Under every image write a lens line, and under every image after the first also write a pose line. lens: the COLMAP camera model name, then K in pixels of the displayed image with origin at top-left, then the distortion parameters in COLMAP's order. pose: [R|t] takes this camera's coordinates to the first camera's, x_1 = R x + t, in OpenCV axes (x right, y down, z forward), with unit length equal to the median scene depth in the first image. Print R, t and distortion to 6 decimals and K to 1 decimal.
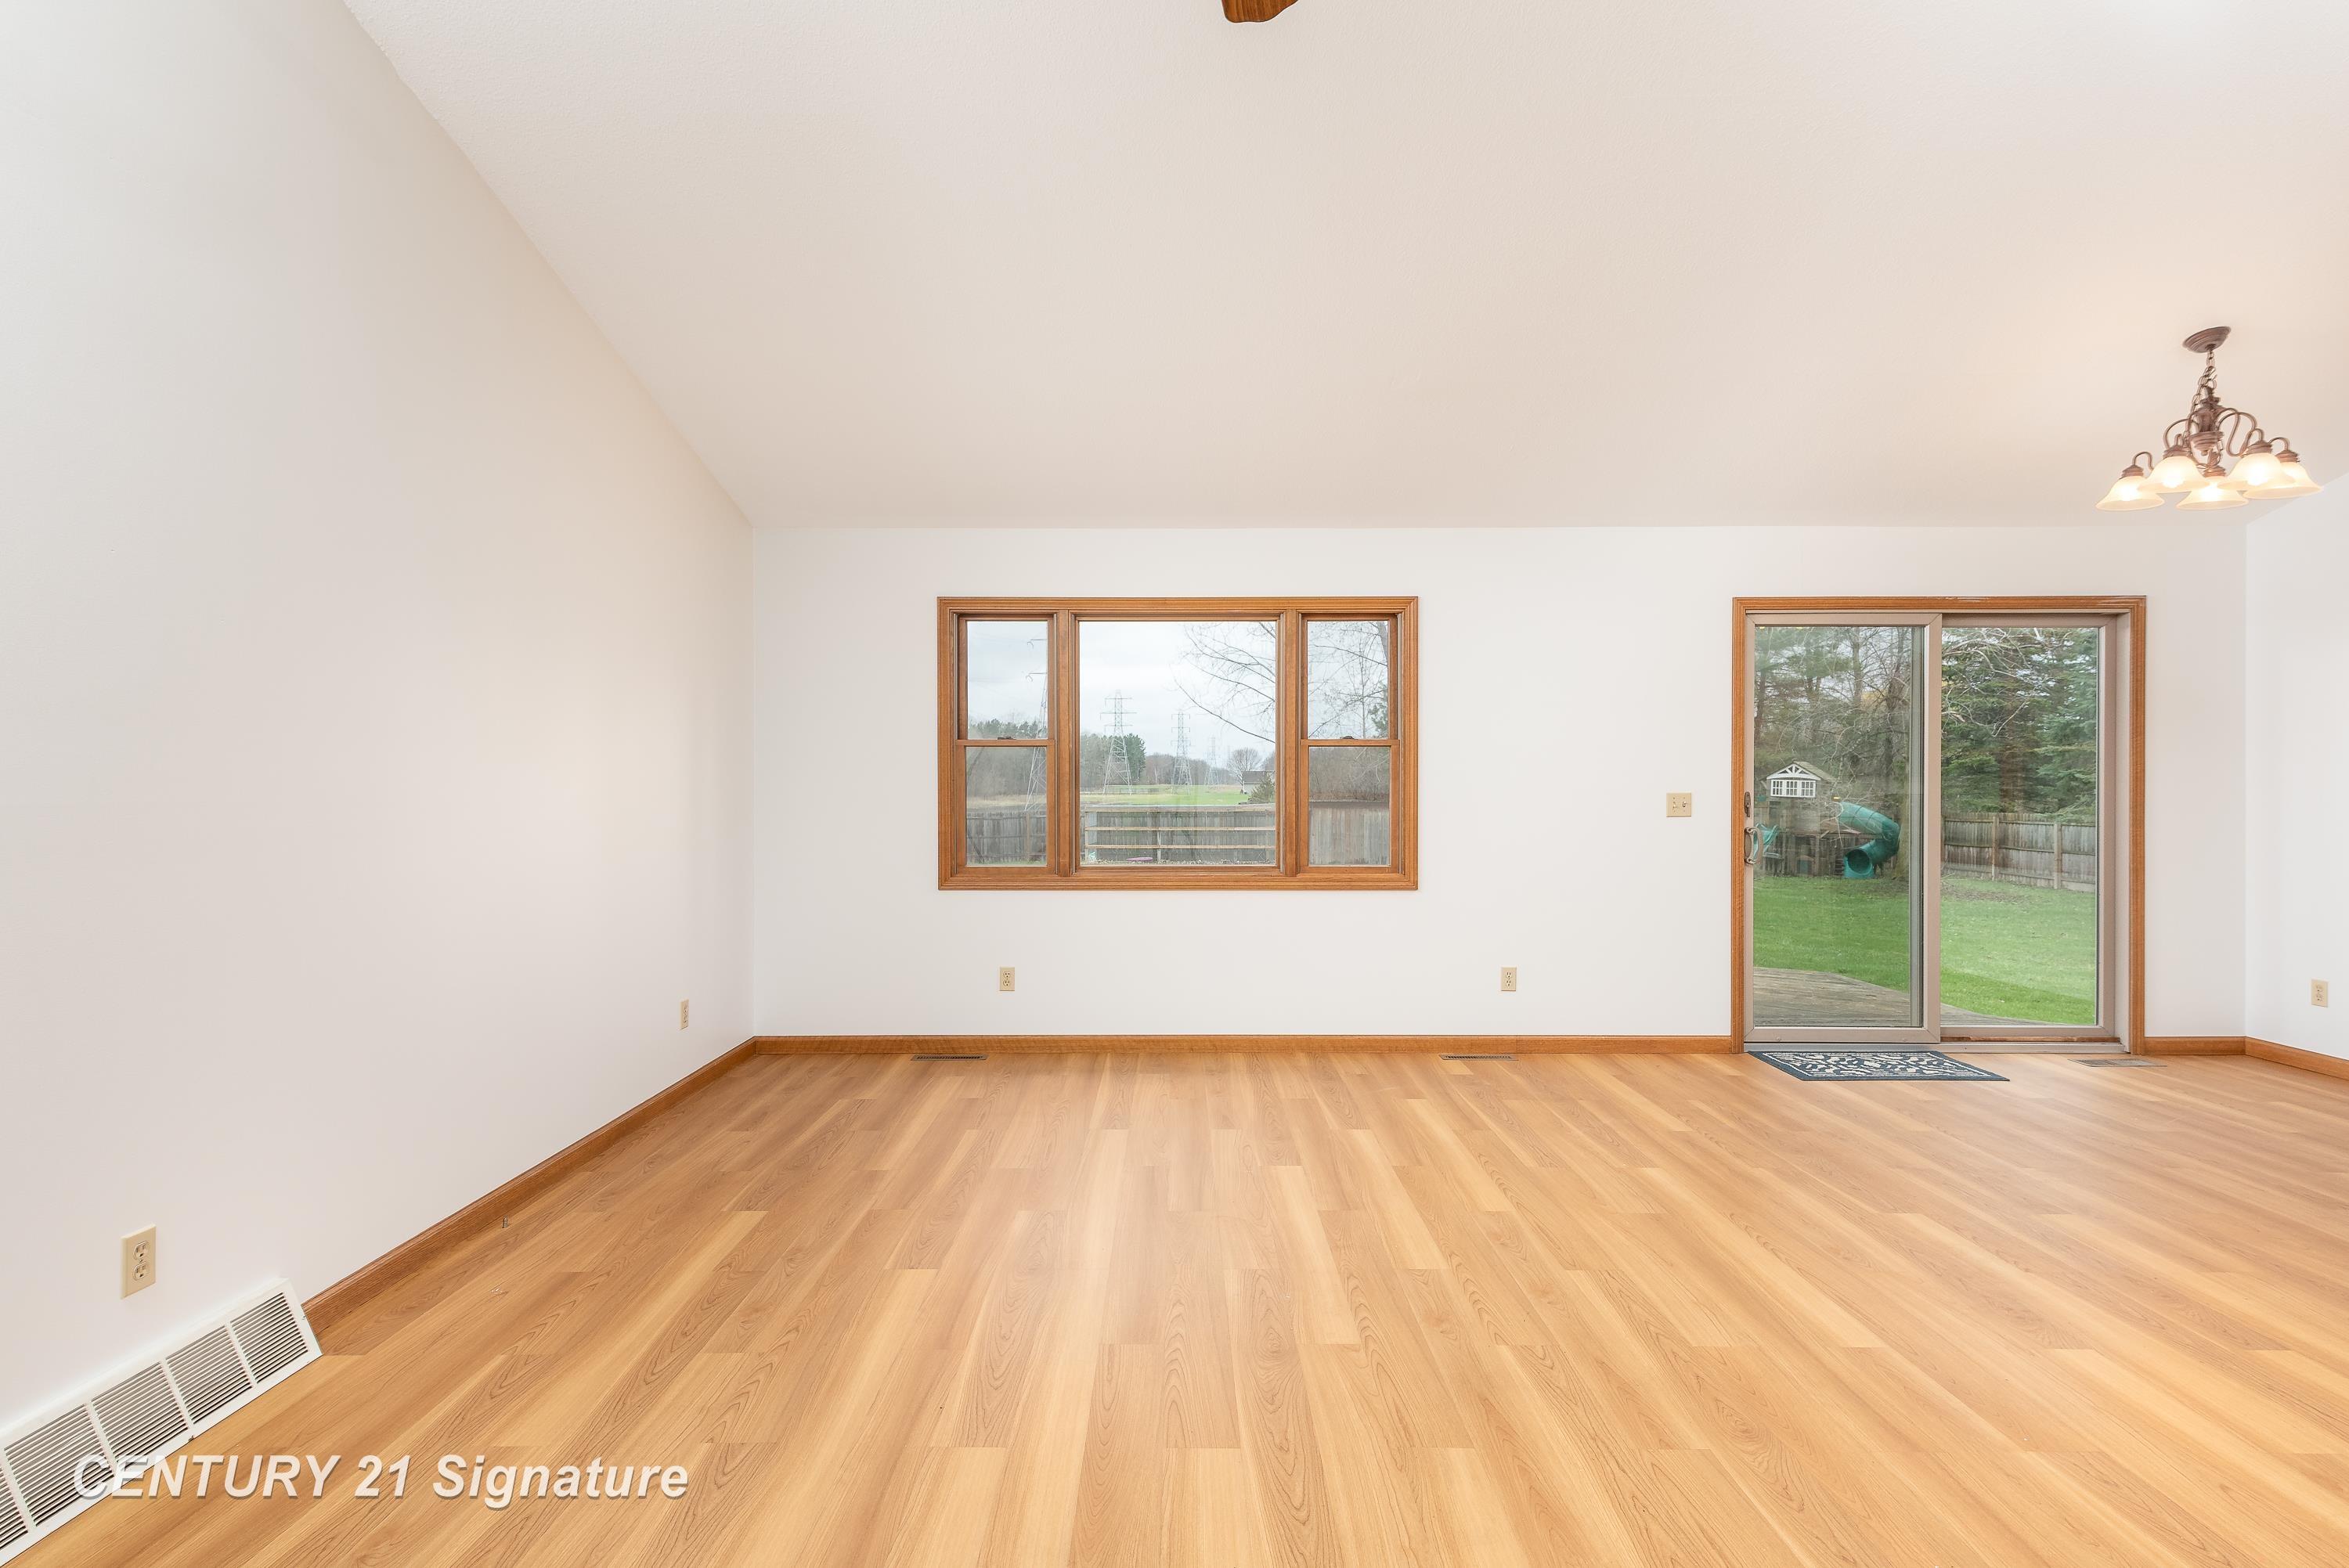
lens RADIAL K [[1175.3, 0, 1154.9], [0, 1175.3, 799.2], [0, 0, 1]] dist [0.015245, -0.004996]
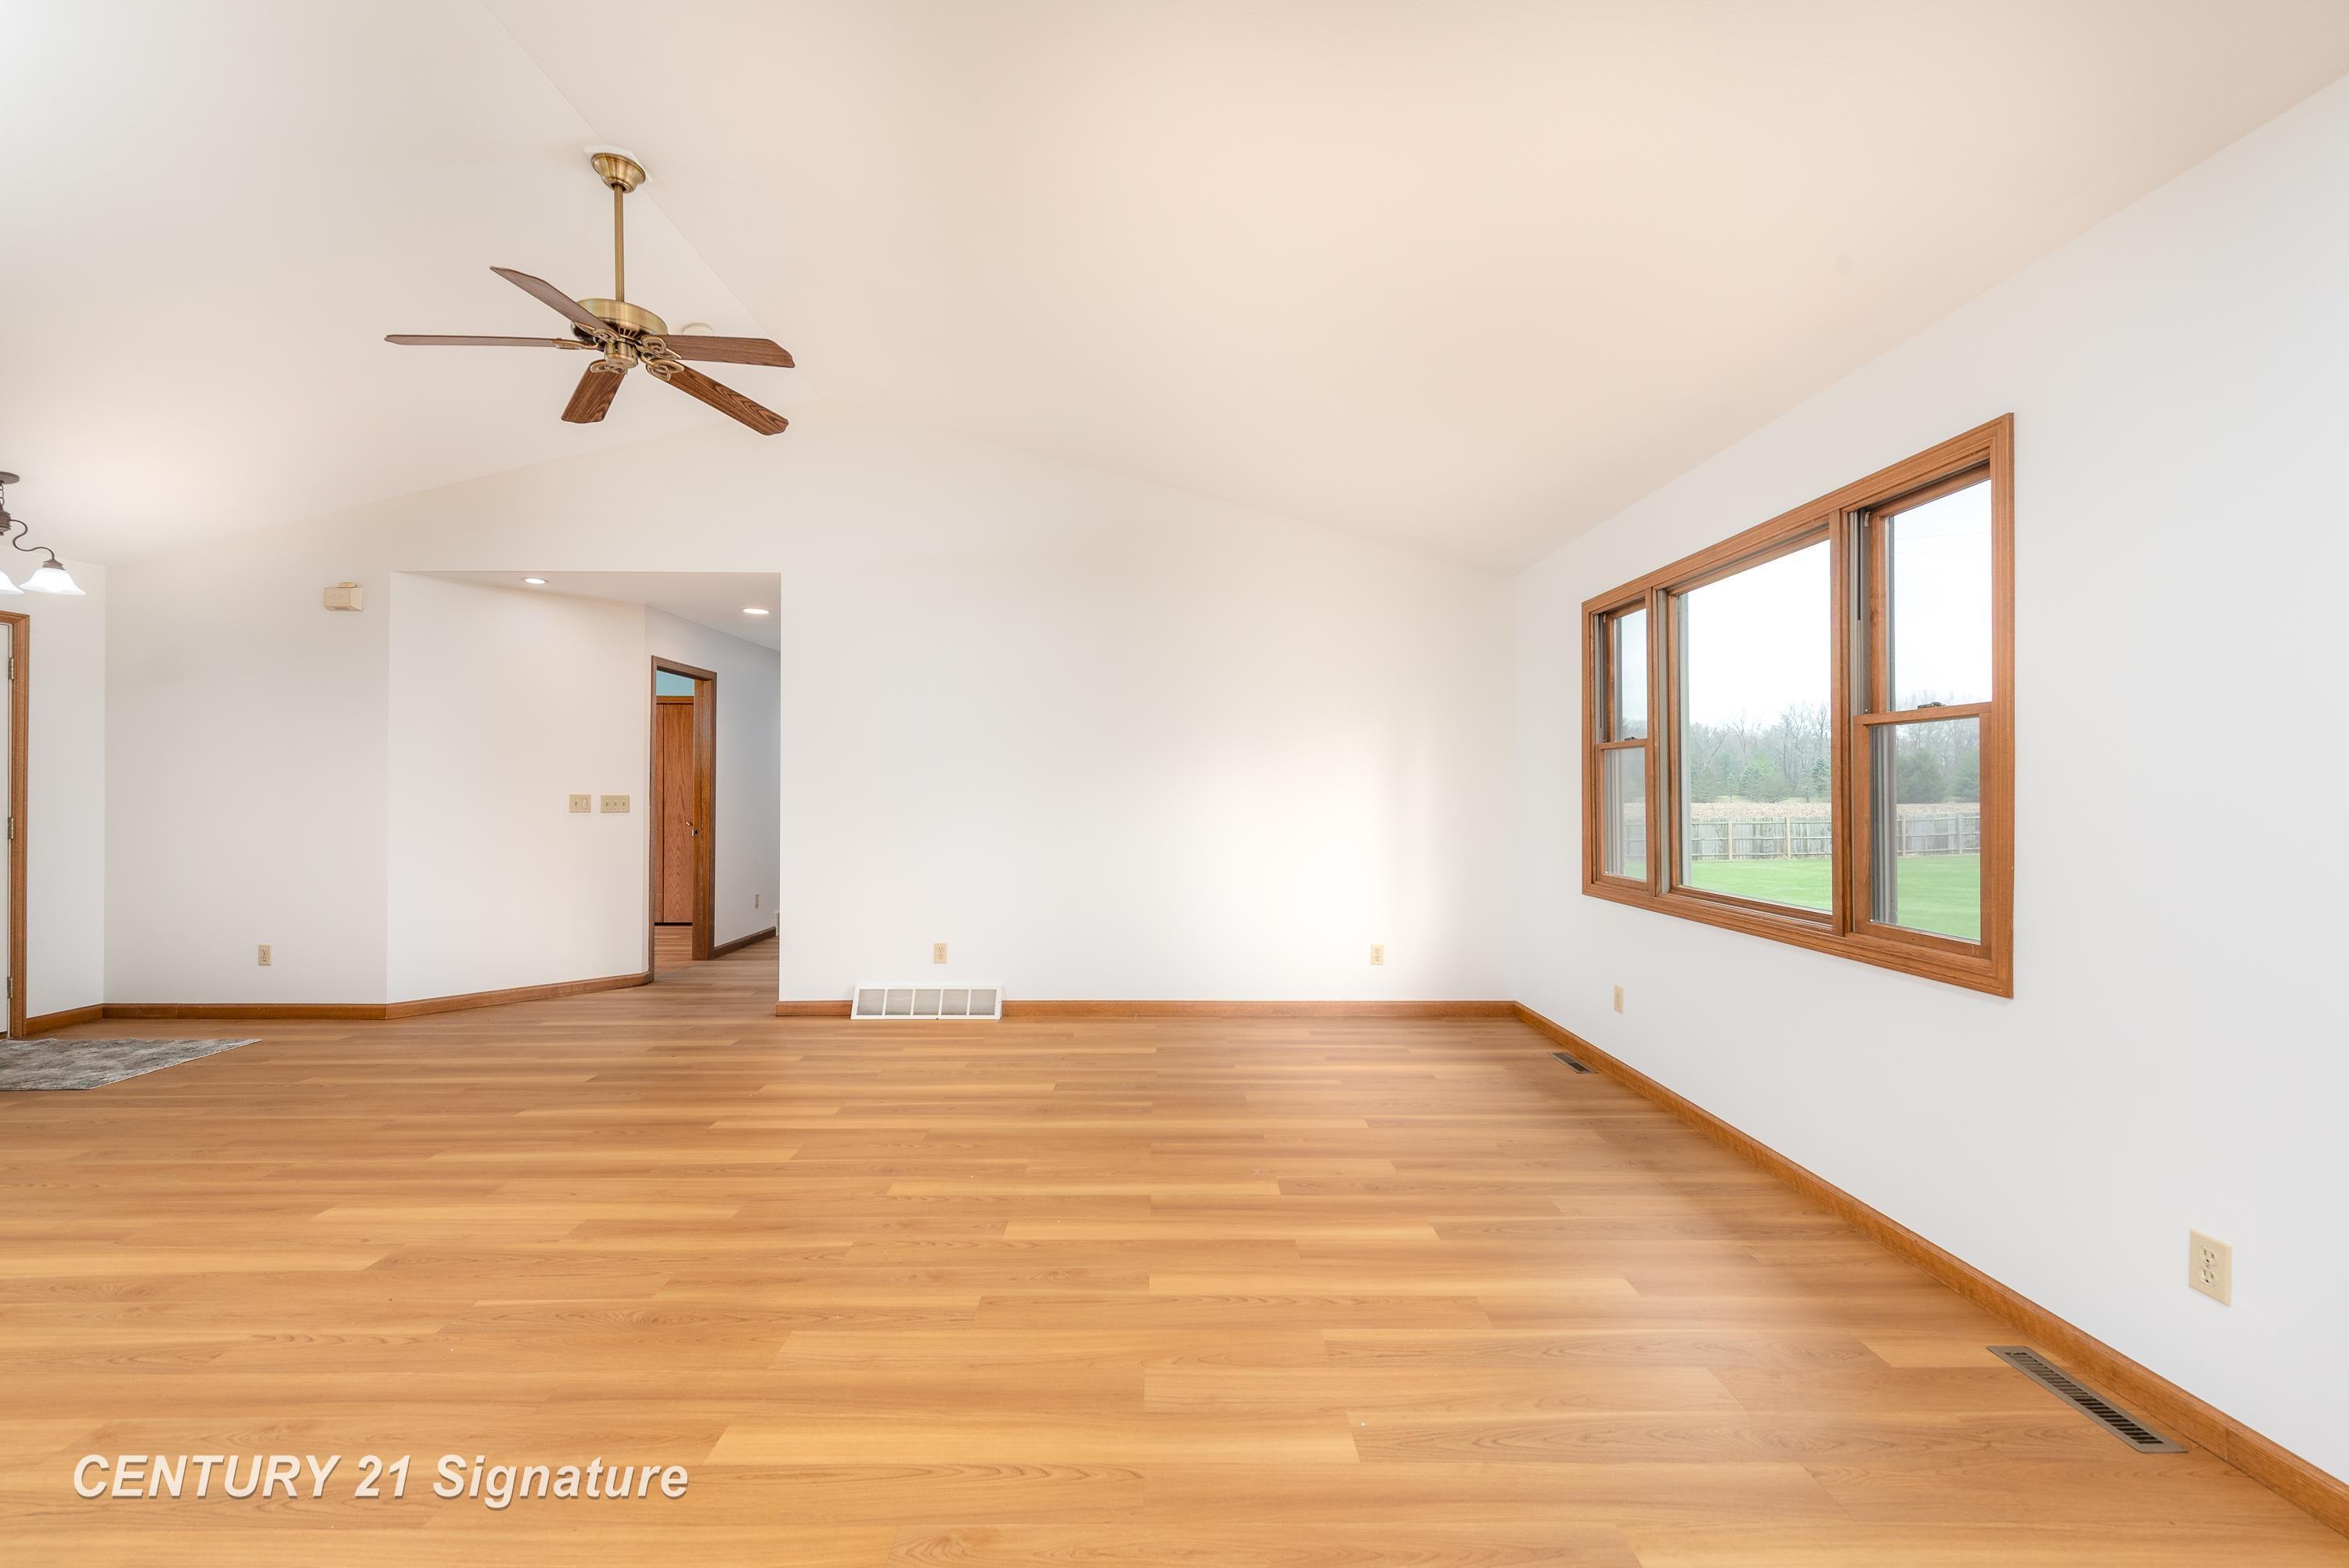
lens RADIAL K [[950.8, 0, 1159.0], [0, 950.8, 791.7], [0, 0, 1]] dist [0.013939, -0.000674]
pose [[0.011323, 0.002400, -0.999933, 1.130955], [-0.010138, 0.999946, 0.002286, -0.014693], [0.999885, 0.010111, 0.011346, 1.137790]]
